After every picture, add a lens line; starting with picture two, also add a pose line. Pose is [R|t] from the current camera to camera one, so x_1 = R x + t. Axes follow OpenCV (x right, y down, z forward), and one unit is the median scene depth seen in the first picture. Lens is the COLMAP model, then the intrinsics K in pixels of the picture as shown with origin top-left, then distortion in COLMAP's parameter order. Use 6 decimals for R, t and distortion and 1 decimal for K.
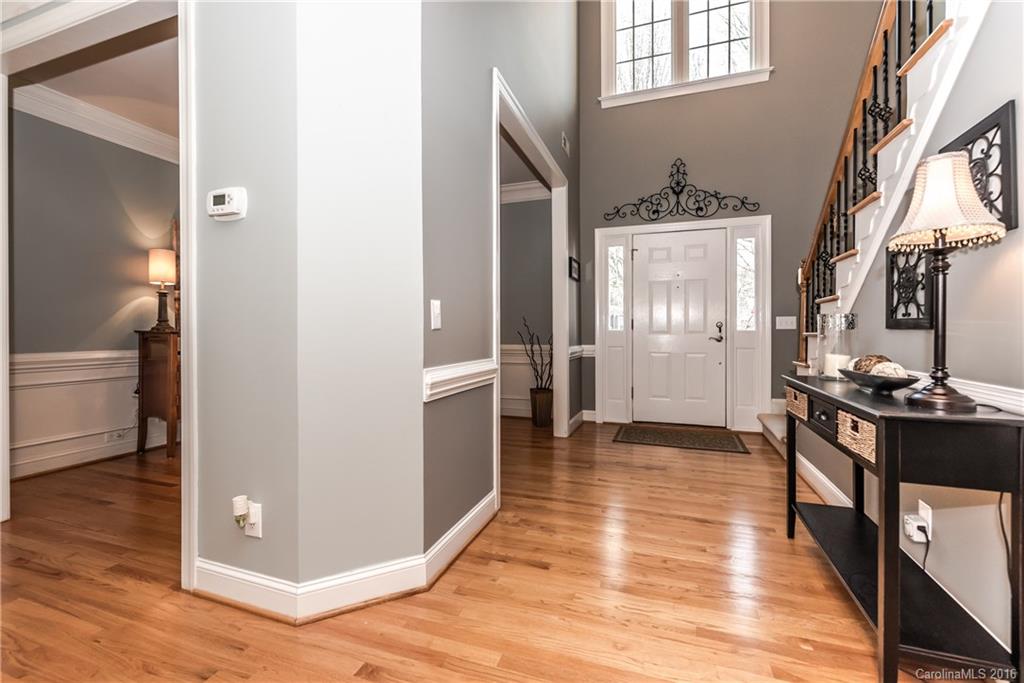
lens RADIAL K [[447.1, 0, 509.6], [0, 447.1, 335.0], [0, 0, 1]] dist [0.001388, -0.001685]
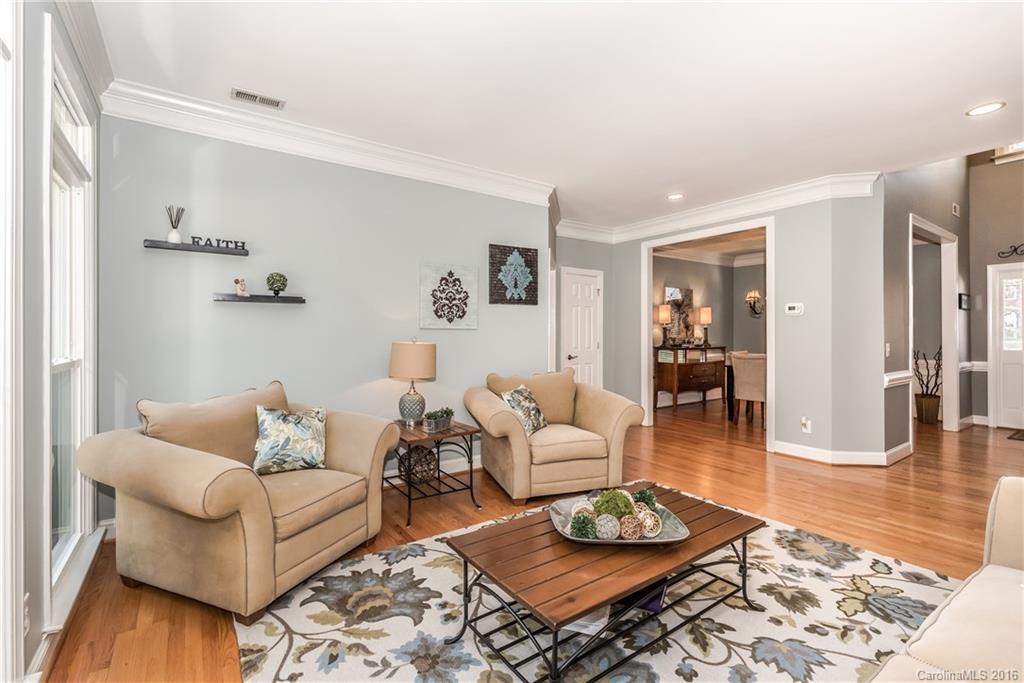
lens RADIAL K [[447.1, 0, 503.7], [0, 447.1, 334.1], [0, 0, 1]] dist [0.001388, -0.001685]
pose [[0.808335, 0.001734, -0.588721, -0.163632], [-0.005479, 0.999975, -0.004577, -0.042068], [0.588698, 0.006925, 0.808323, -0.789102]]
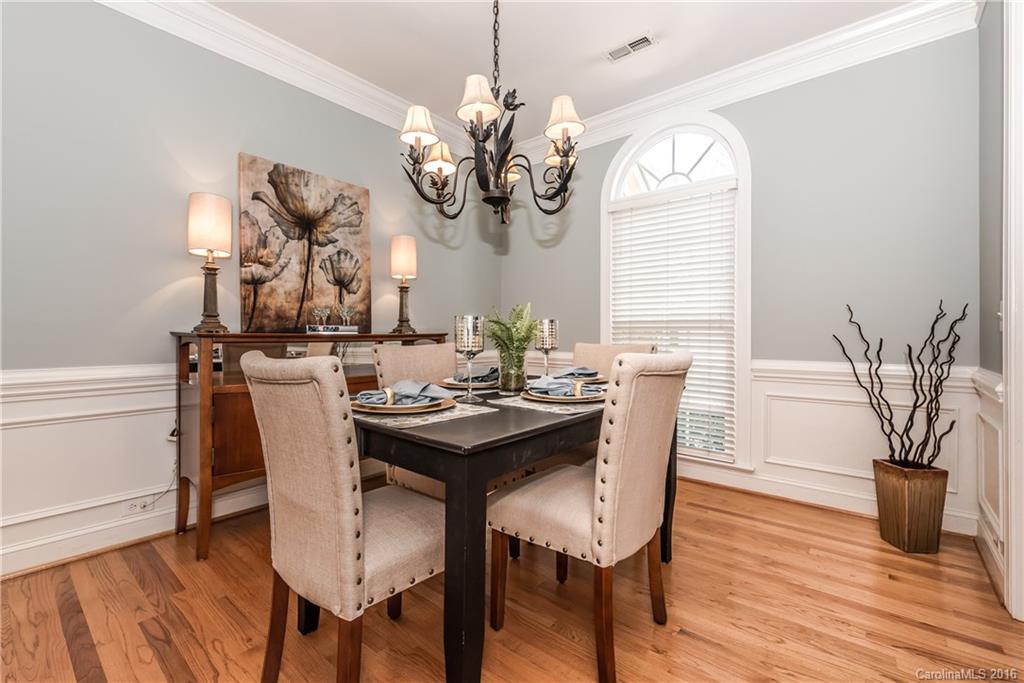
lens RADIAL K [[447.1, 0, 515.6], [0, 447.1, 335.1], [0, 0, 1]] dist [0.001388, -0.001685]
pose [[0.937153, 0.004702, -0.348887, -0.146936], [-0.005361, 0.999985, -0.000925, -0.005571], [0.348878, 0.002737, 0.937164, 0.458386]]
